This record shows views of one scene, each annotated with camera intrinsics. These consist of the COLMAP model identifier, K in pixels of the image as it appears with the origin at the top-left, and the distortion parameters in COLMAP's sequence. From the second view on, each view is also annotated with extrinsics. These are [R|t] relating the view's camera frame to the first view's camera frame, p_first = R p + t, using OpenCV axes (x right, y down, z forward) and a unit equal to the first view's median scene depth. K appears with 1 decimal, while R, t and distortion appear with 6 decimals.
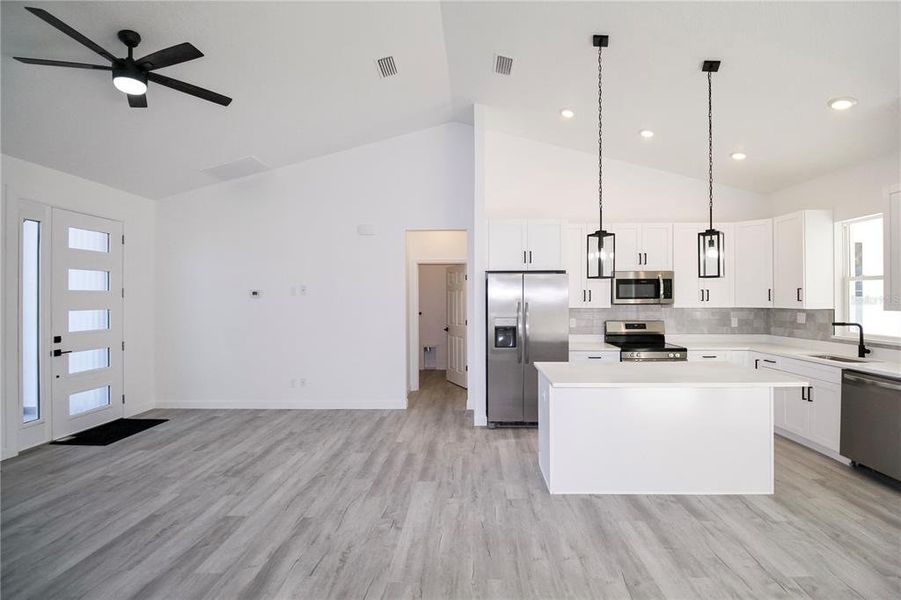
lens RADIAL K [[420.4, 0, 465.3], [0, 420.4, 297.2], [0, 0, 1]] dist [-0.000579, -0.011021]
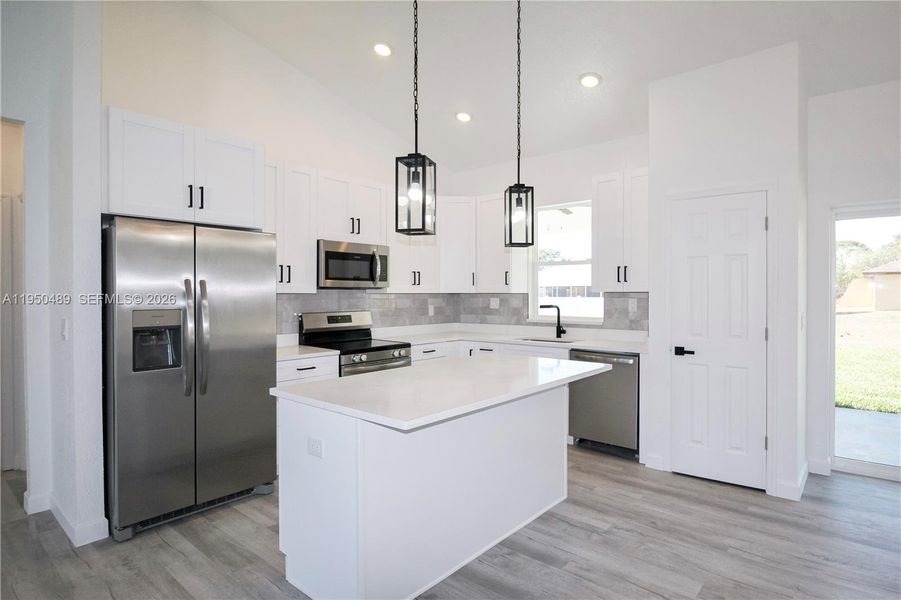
lens RADIAL K [[484.1, 0, 466.9], [0, 484.1, 298.7], [0, 0, 1]] dist [-0.001881, -0.001887]
pose [[0.627706, -0.005637, 0.778430, -0.121715], [-0.002128, 0.999958, 0.008957, 0.029725], [-0.778448, -0.007279, 0.627667, 0.349465]]
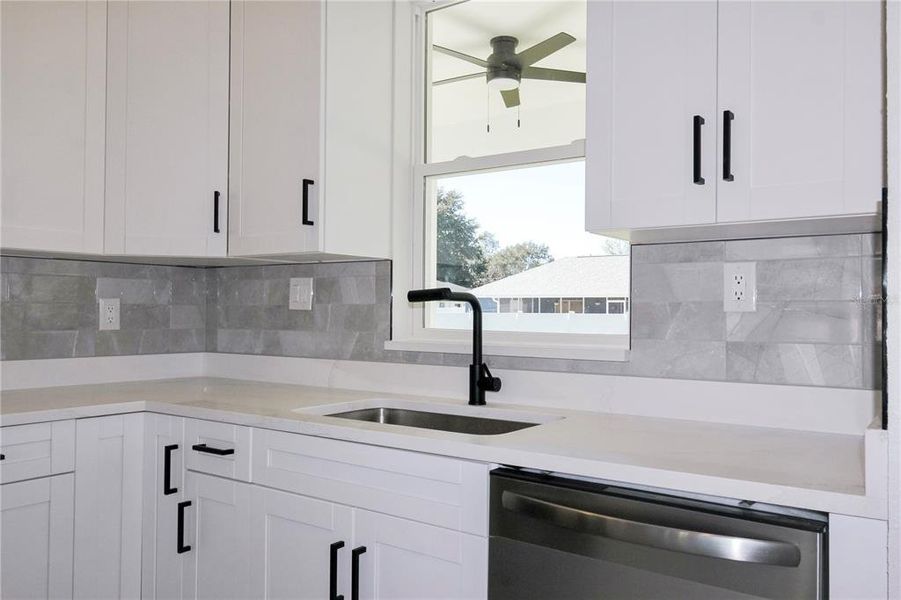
lens RADIAL K [[714.0, 0, 469.4], [0, 714.0, 301.1], [0, 0, 1]] dist [0.006363, -0.000238]
pose [[0.563234, 0.020733, 0.826037, 0.432299], [-0.011279, 0.999785, -0.017403, 0.065035], [-0.826221, 0.000485, 0.563347, 0.597380]]
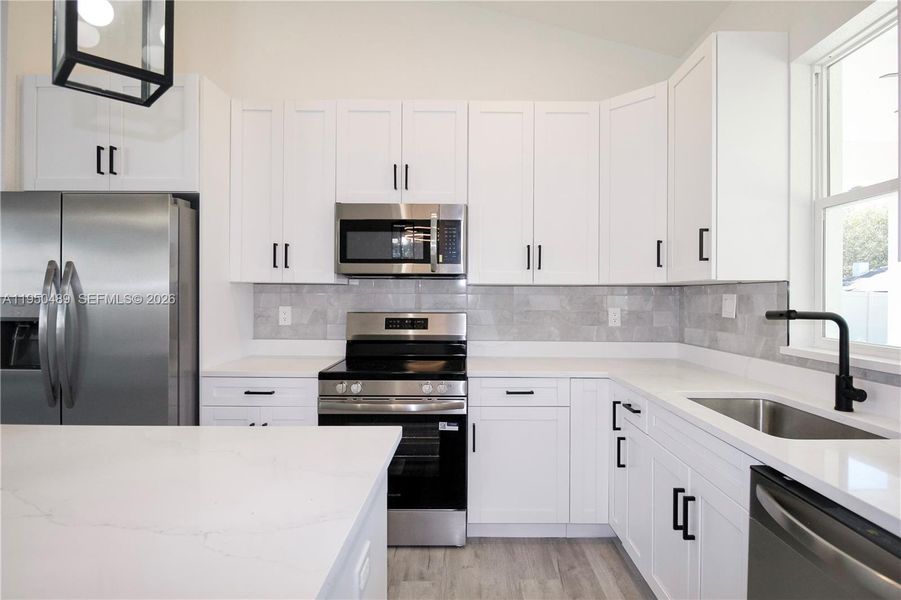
lens RADIAL K [[484.1, 0, 466.9], [0, 484.1, 298.7], [0, 0, 1]] dist [-0.001881, -0.001887]
pose [[0.999751, 0.008843, 0.020510, 0.530155], [-0.008915, 0.999954, 0.003424, 0.043794], [-0.020479, -0.003606, 0.999784, 0.508820]]
